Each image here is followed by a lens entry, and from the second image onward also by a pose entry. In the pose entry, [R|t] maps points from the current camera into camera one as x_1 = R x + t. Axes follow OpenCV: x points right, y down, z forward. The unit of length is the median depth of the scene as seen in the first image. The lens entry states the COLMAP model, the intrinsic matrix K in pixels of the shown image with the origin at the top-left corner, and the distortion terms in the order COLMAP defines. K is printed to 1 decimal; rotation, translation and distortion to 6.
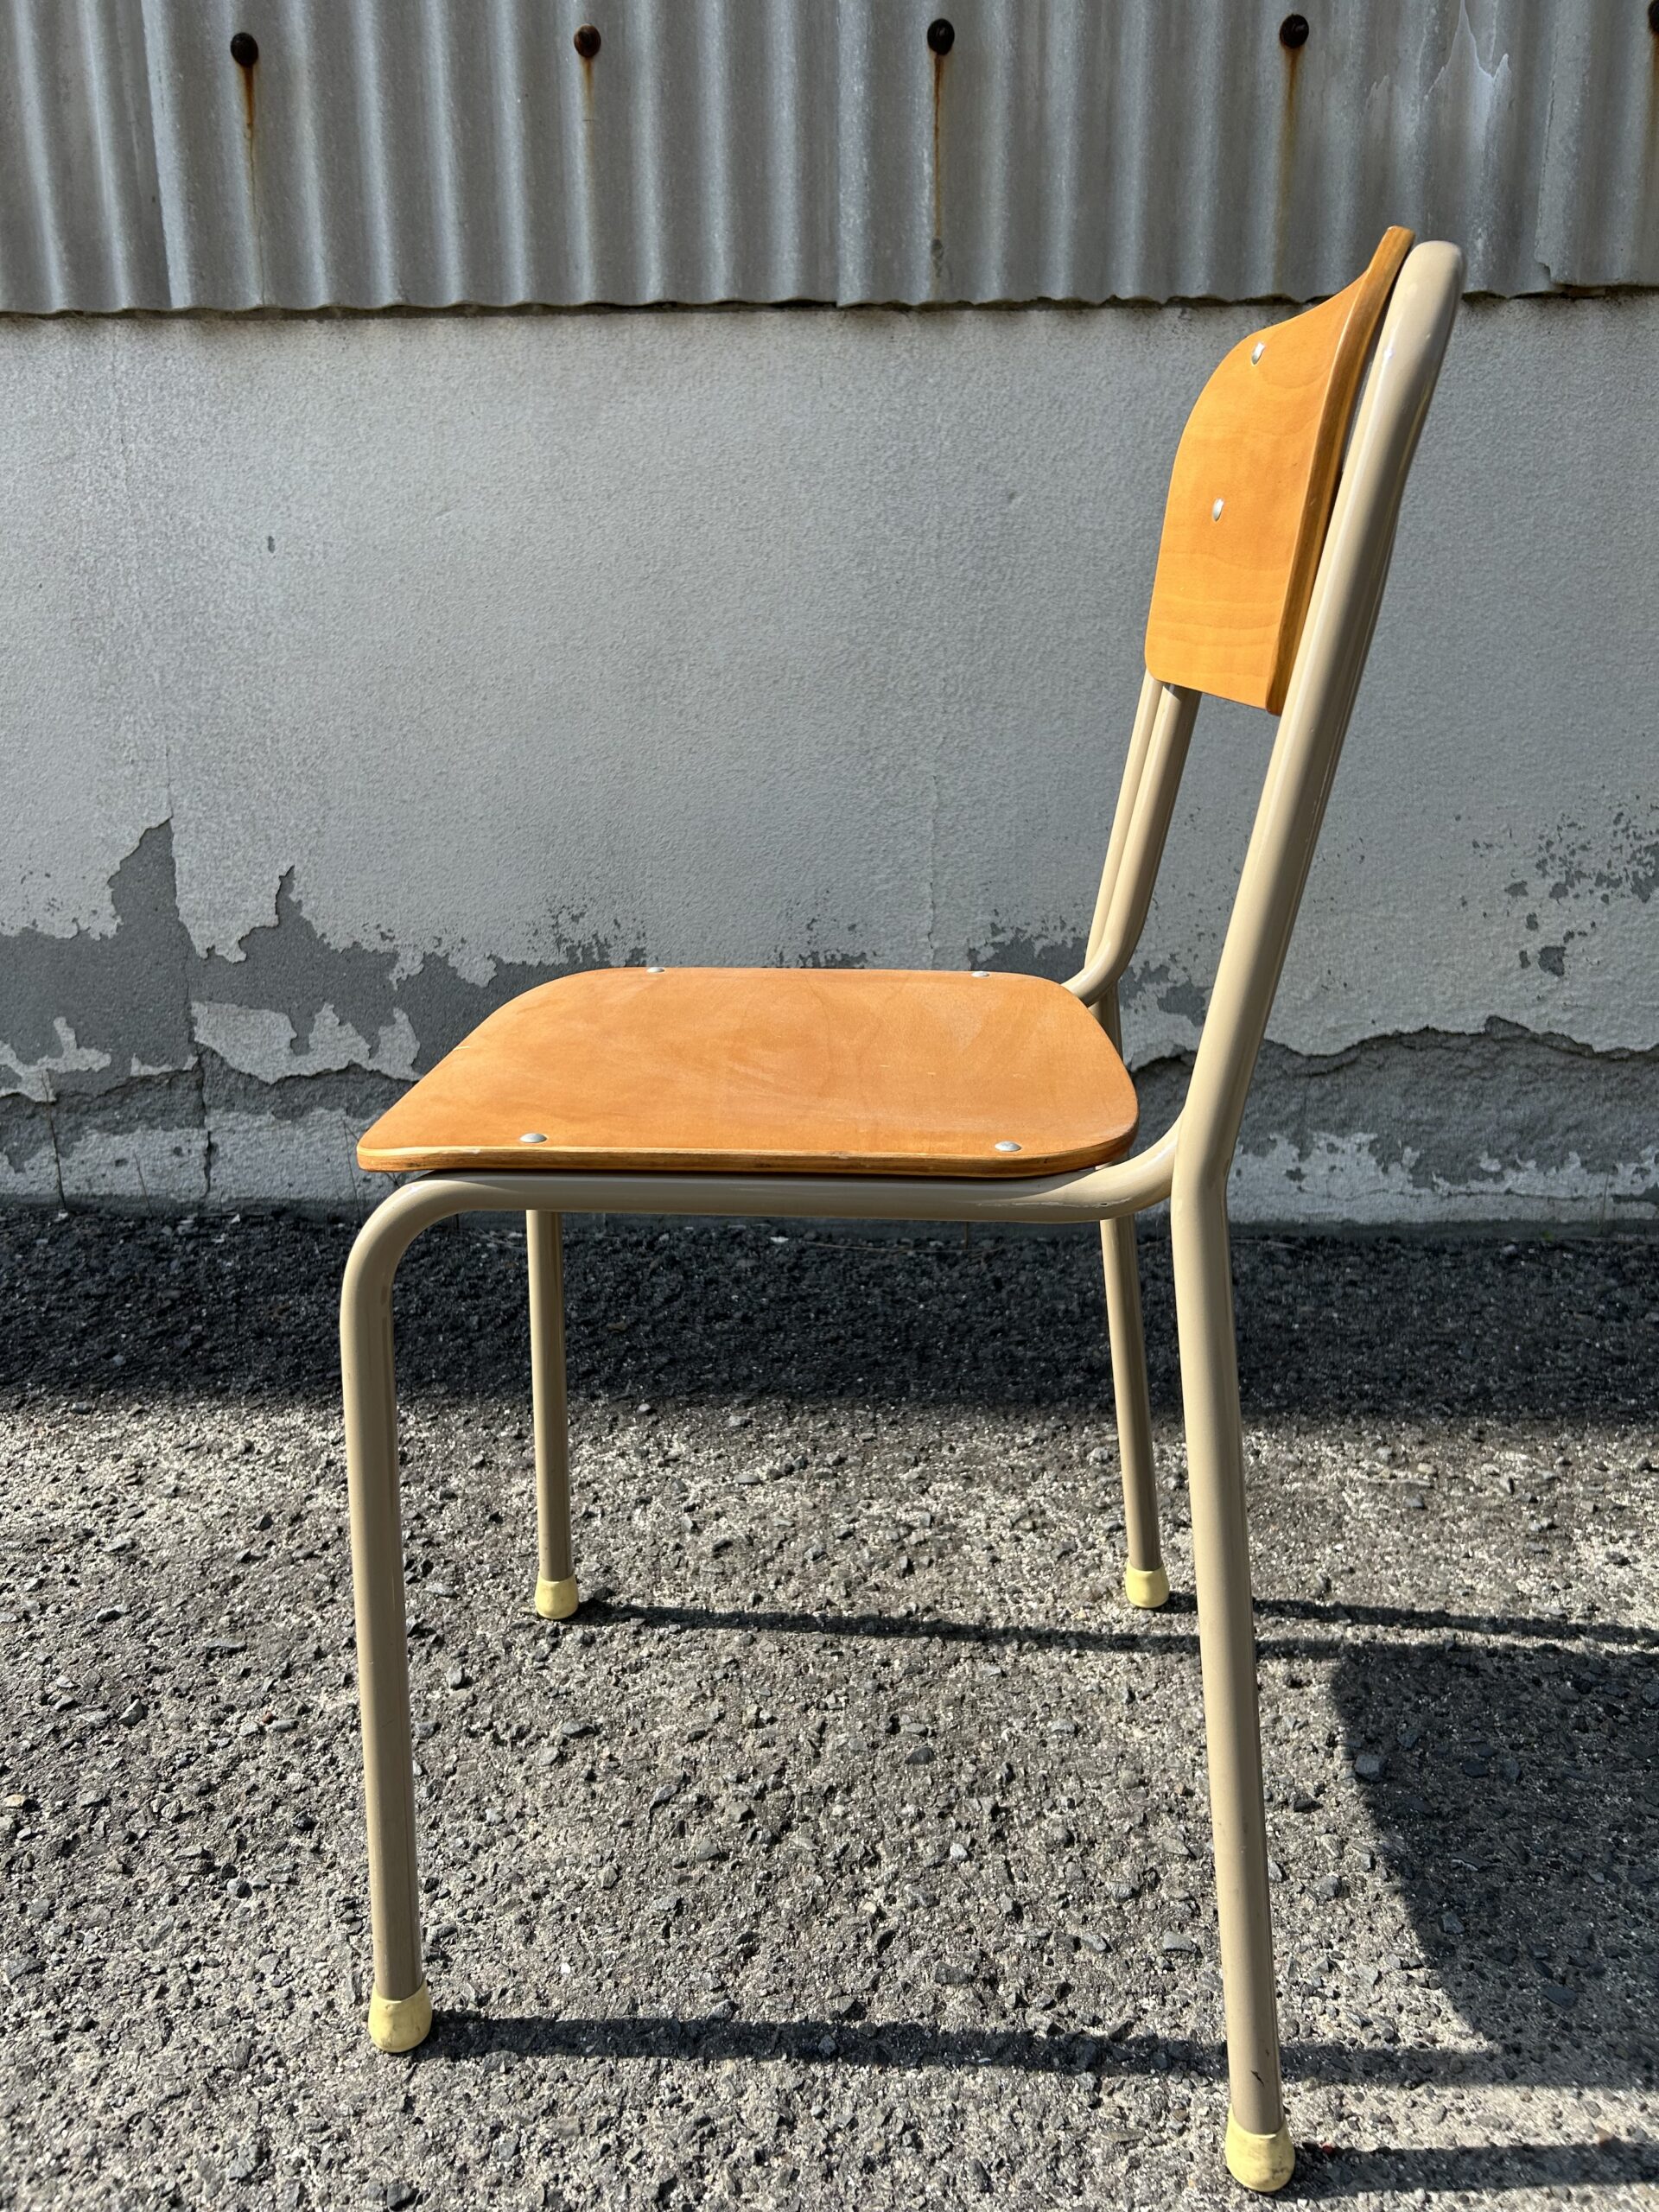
lens RADIAL K [[1688.9, 0, 810.6], [0, 1688.9, 1094.3], [0, 0, 1]] dist [0.024819, -0.020305]
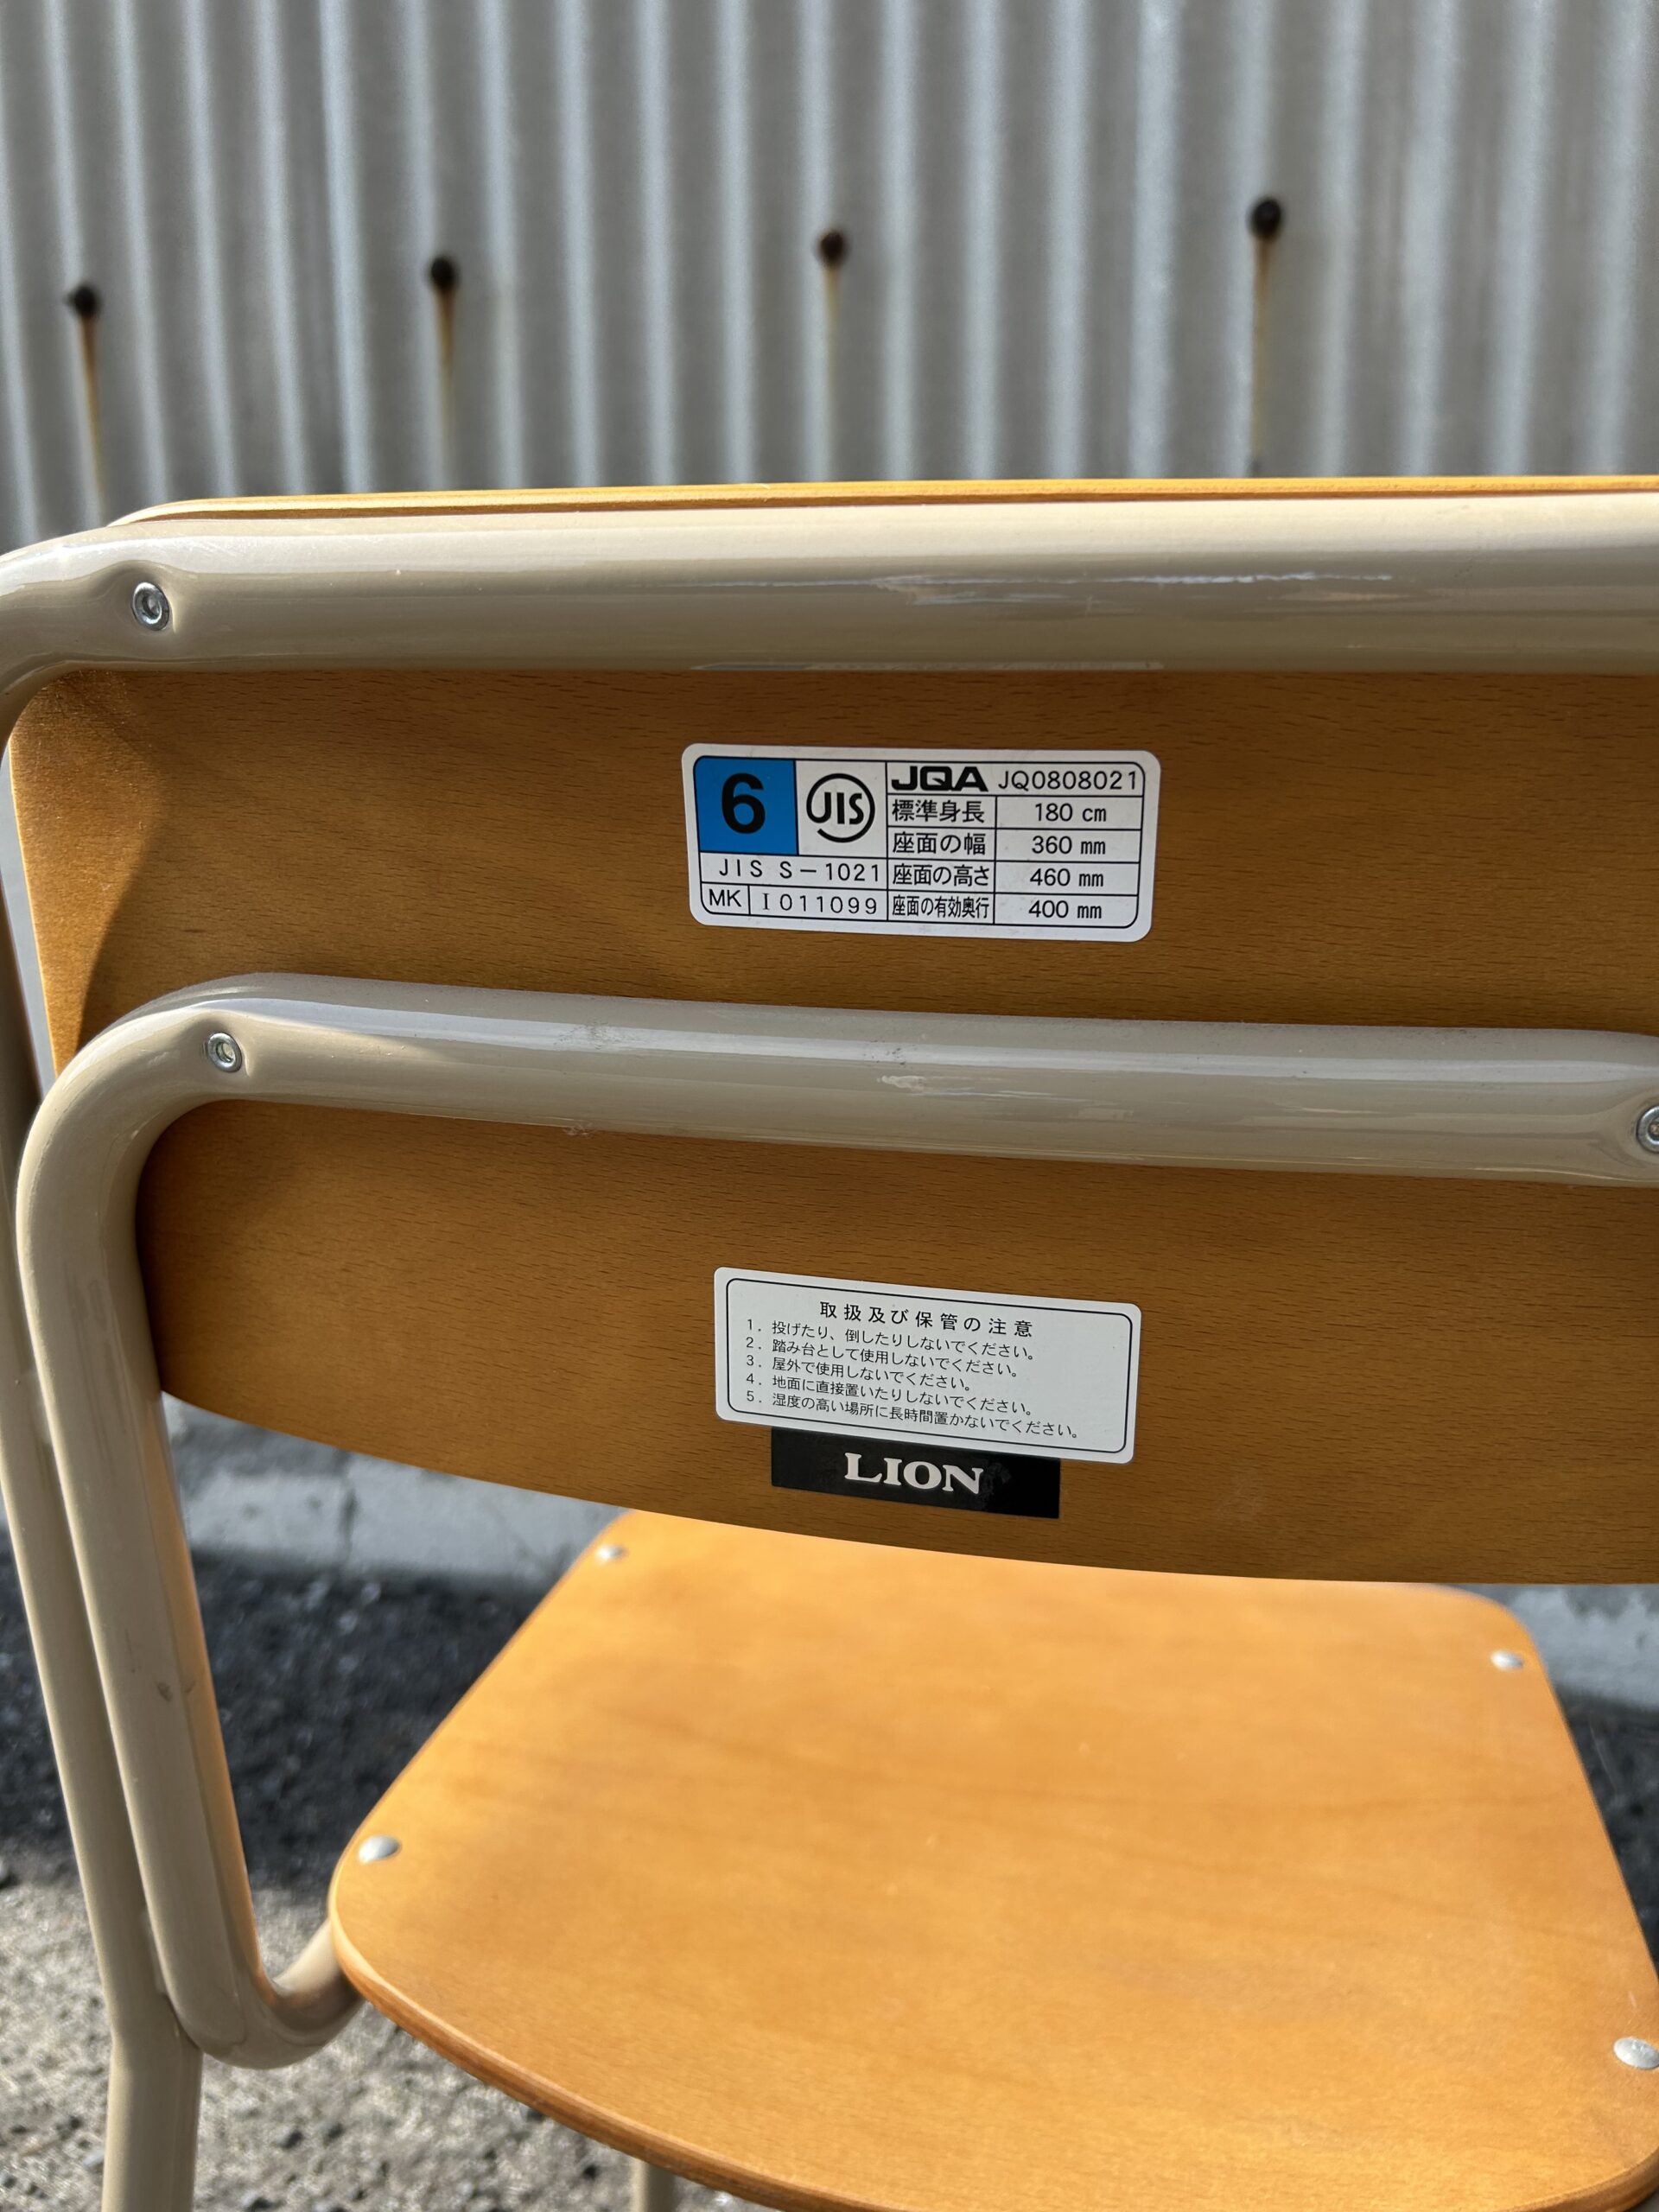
lens RADIAL K [[1708.0, 0, 823.8], [0, 1708.0, 1114.0], [0, 0, 1]] dist [0.024899, -0.045256]
pose [[0.986535, 0.033224, -0.160140, 0.017352], [-0.047580, 0.995101, -0.086662, -0.147155], [0.156476, 0.093115, 0.983283, 0.254969]]
